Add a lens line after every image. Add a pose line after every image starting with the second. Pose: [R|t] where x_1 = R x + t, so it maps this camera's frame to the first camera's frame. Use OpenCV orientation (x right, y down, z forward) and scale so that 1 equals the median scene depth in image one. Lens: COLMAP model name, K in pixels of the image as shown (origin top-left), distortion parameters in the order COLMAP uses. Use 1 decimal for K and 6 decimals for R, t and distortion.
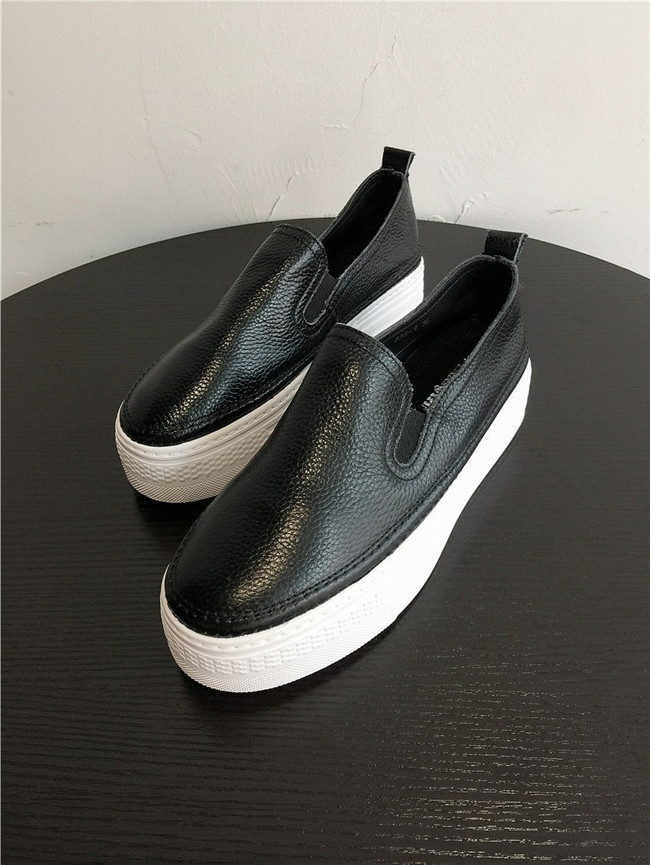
lens RADIAL K [[733.9, 0, 324.0], [0, 733.9, 431.0], [0, 0, 1]] dist [0.006362, -0.088946]
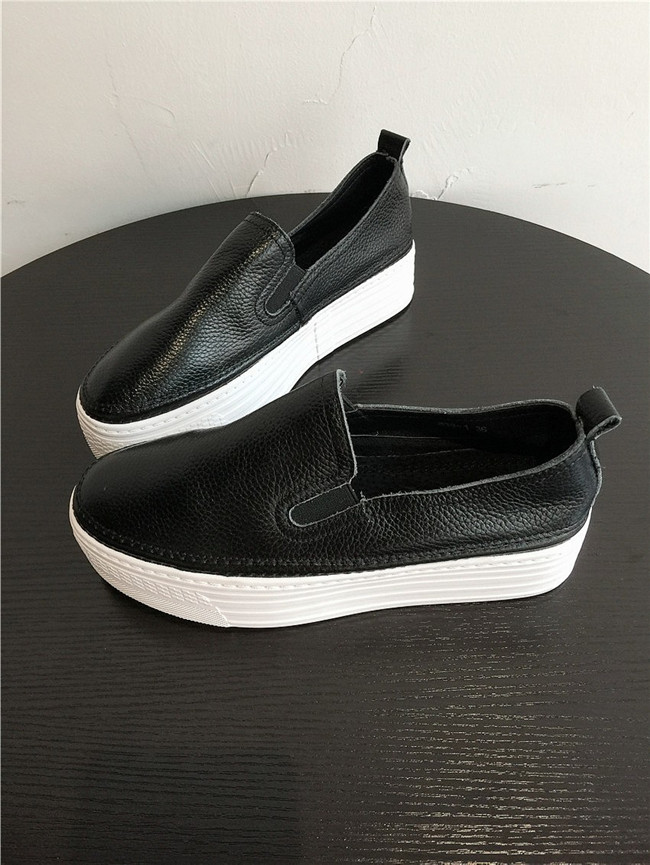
lens RADIAL K [[733.9, 0, 327.9], [0, 733.9, 433.2], [0, 0, 1]] dist [0.006362, -0.088946]
pose [[0.999715, -0.017951, 0.015738, 0.011829], [0.016204, 0.994358, 0.104834, -0.085618], [-0.017531, -0.104549, 0.994365, 0.001687]]
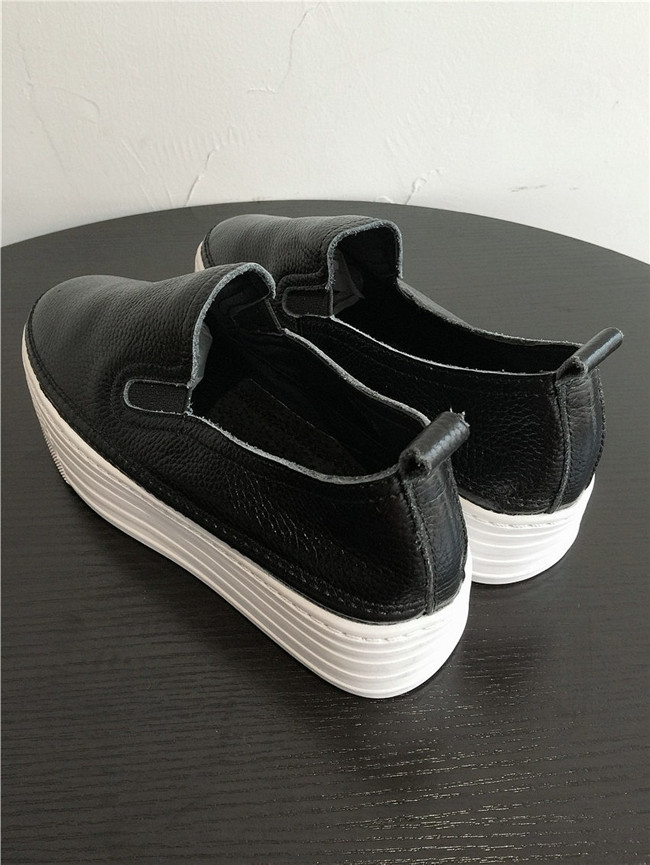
lens RADIAL K [[733.9, 0, 326.1], [0, 733.9, 442.9], [0, 0, 1]] dist [0.006362, -0.088946]
pose [[0.995753, -0.043126, 0.081338, 0.005353], [0.043504, 0.999049, -0.002881, -0.006761], [-0.081136, 0.006407, 0.996682, 0.168252]]
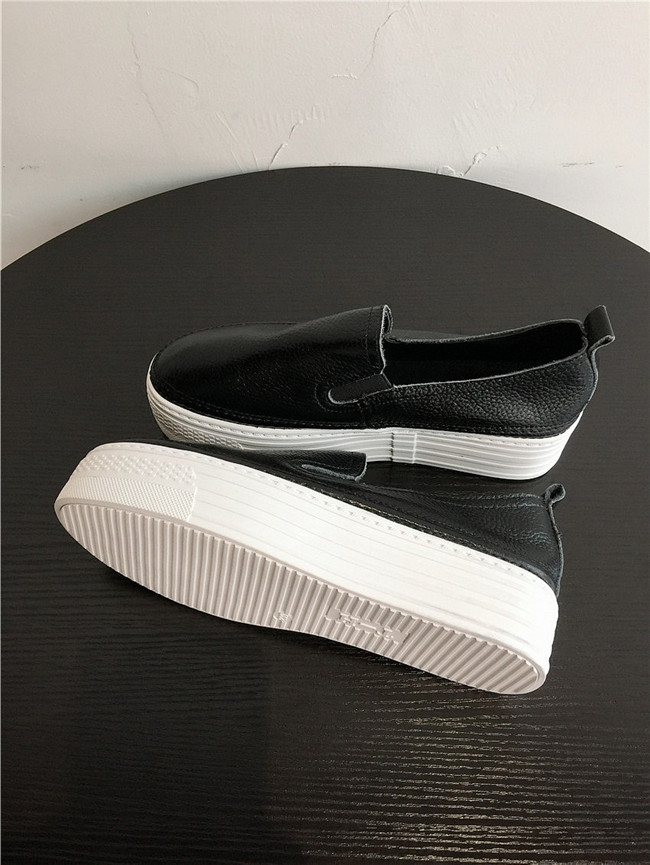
lens RADIAL K [[733.9, 0, 325.0], [0, 733.9, 435.2], [0, 0, 1]] dist [0.006362, -0.088946]
pose [[0.999318, -0.007376, 0.036195, -0.045790], [-0.001214, 0.972774, 0.231754, -0.191768], [-0.036919, -0.231640, 0.972101, -0.003014]]
